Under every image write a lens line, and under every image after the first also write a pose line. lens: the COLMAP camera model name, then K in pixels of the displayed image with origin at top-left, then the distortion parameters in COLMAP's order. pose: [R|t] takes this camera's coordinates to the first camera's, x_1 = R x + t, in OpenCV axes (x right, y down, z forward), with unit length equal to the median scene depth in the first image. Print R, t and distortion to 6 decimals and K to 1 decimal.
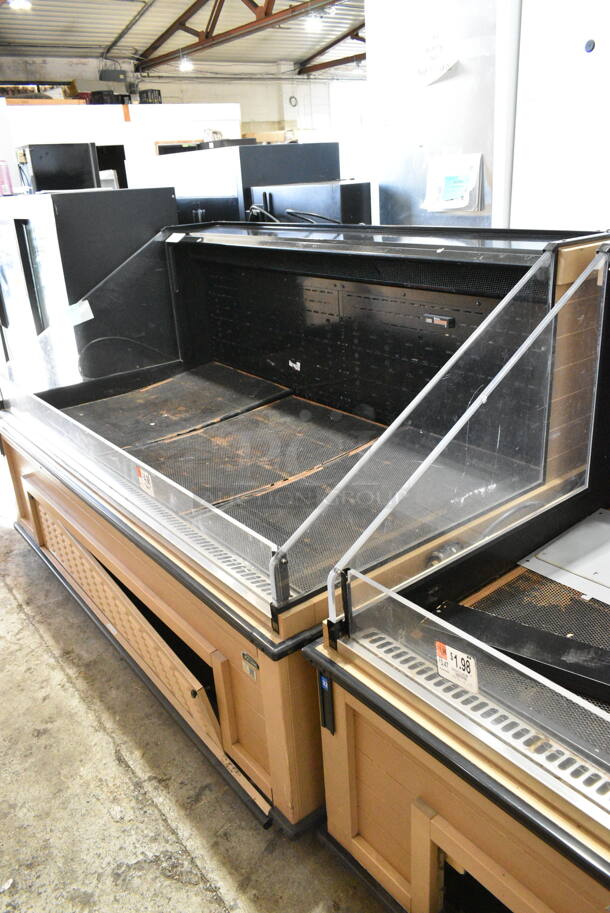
lens RADIAL K [[688.0, 0, 305.0], [0, 688.0, 456.5], [0, 0, 1]] dist [-0.004323, 0.000305]
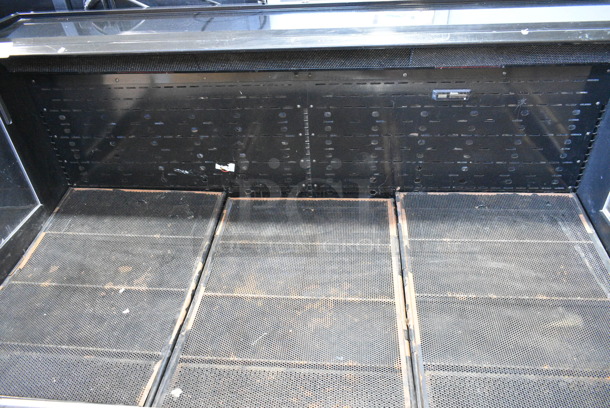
lens RADIAL K [[461.3, 0, 307.1], [0, 461.3, 200.9], [0, 0, 1]] dist [-0.007444, 0.003660]
pose [[0.685719, -0.400515, 0.607765, -0.507126], [0.288917, 0.916169, 0.277778, -0.354620], [-0.668069, -0.014884, 0.743950, 0.731269]]
